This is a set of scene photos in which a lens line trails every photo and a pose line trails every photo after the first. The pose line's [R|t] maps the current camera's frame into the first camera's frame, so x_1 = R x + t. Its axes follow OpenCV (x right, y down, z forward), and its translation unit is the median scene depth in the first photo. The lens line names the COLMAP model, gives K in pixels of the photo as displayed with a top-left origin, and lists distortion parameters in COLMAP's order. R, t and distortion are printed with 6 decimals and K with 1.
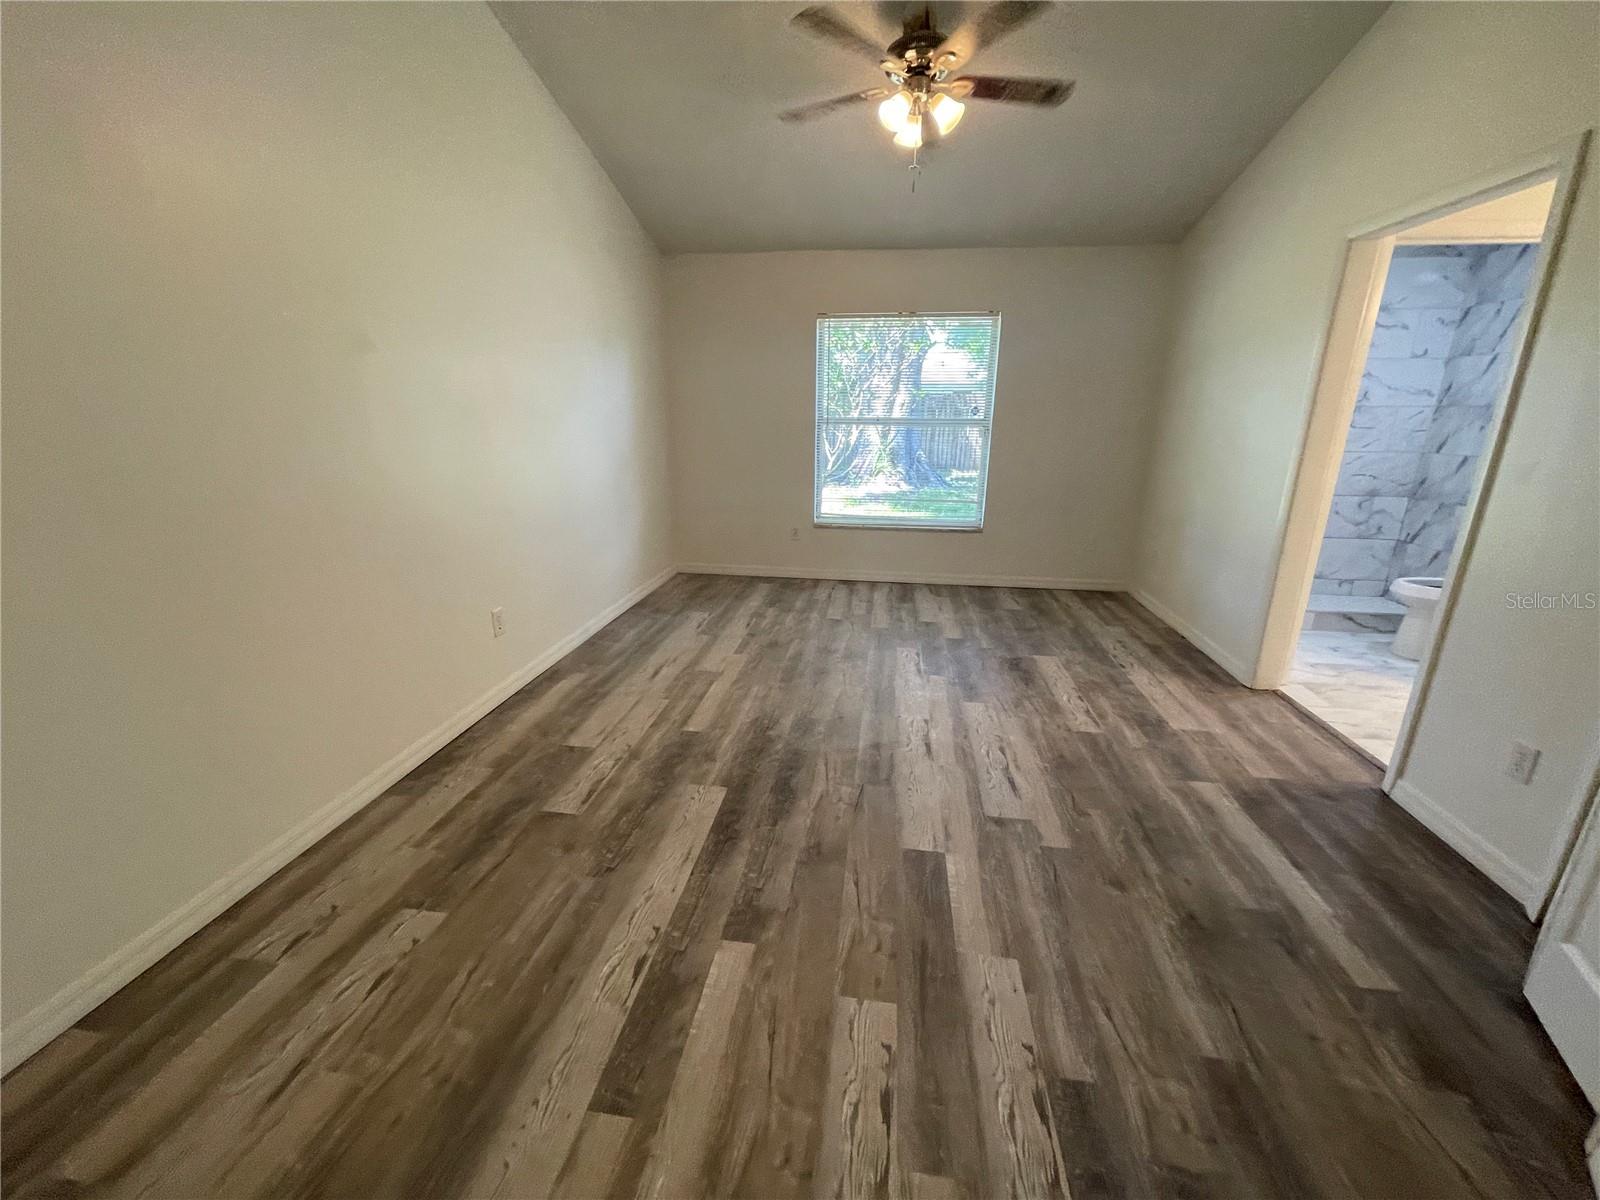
lens RADIAL K [[640.5, 0, 797.7], [0, 640.5, 599.9], [0, 0, 1]] dist [-0.000409, 0.000099]
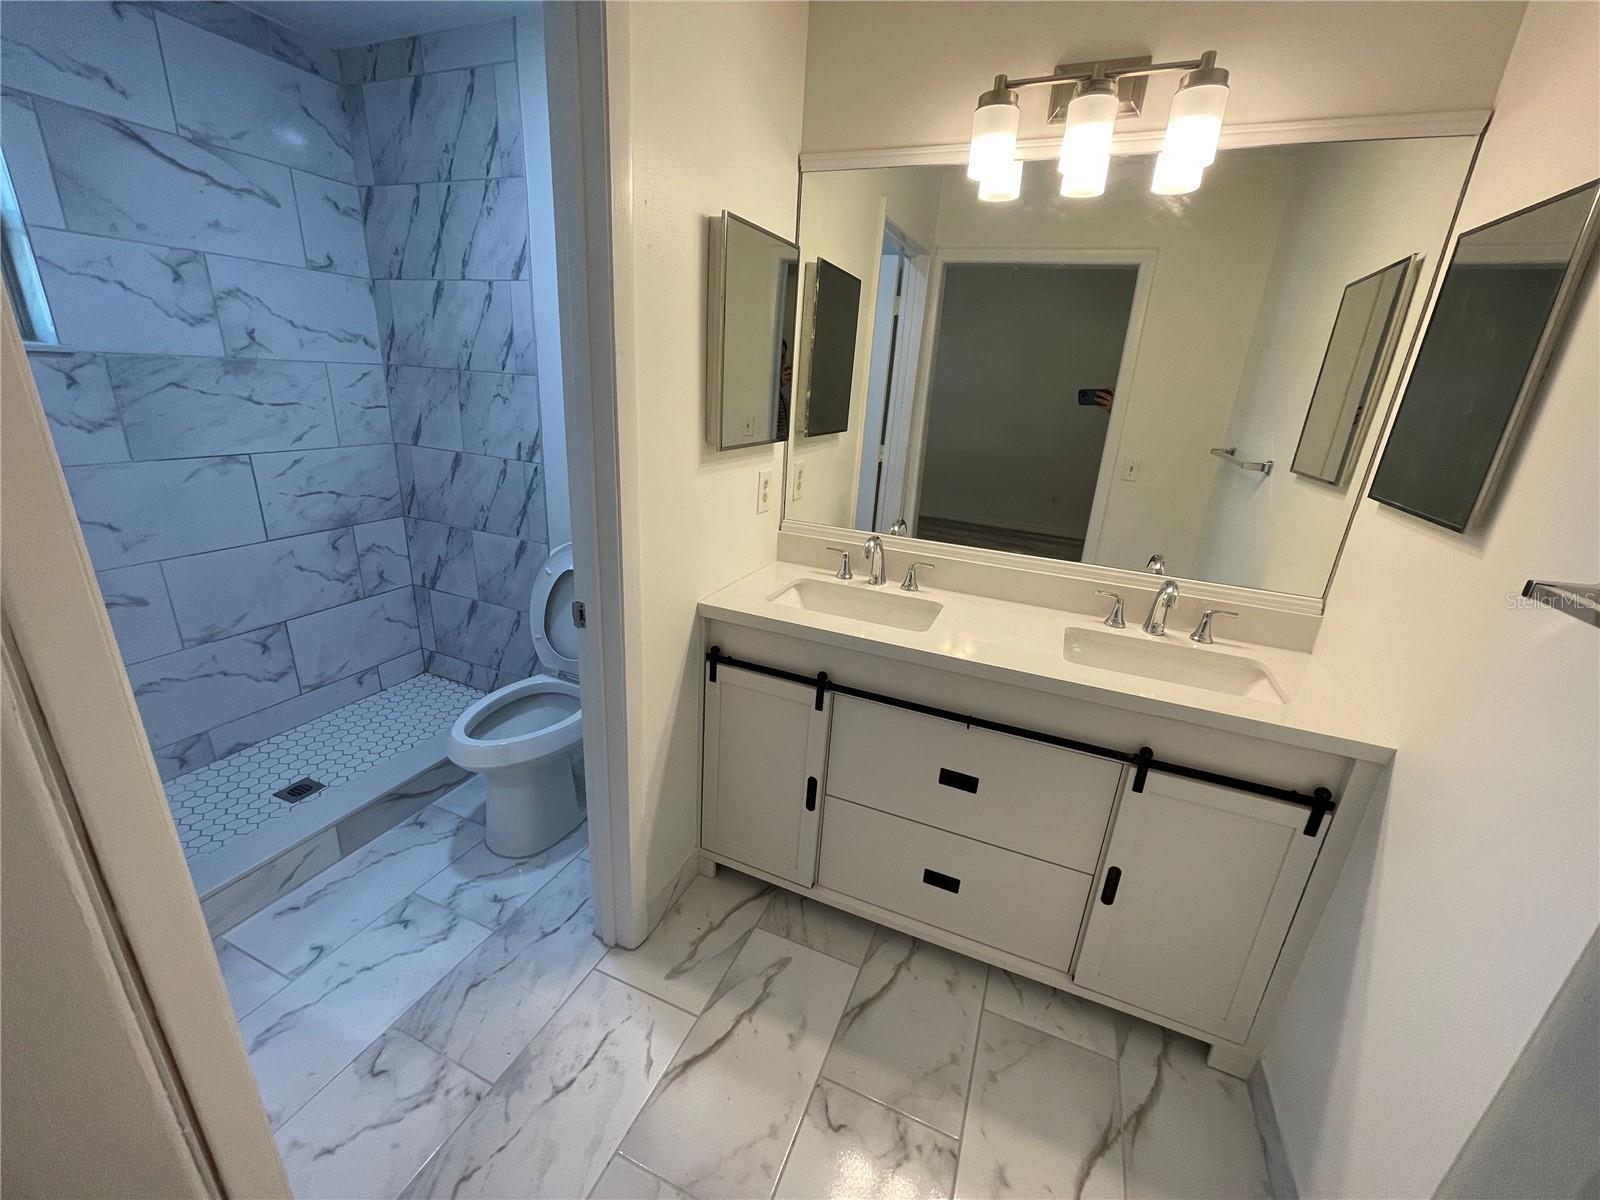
lens RADIAL K [[640.5, 0, 799.5], [0, 640.5, 602.1], [0, 0, 1]] dist [-0.000409, 0.000099]
pose [[0.251648, -0.300946, 0.919840, 0.482758], [0.220757, 0.943219, 0.248200, -0.158310], [-0.942305, 0.140602, 0.303795, 0.488856]]
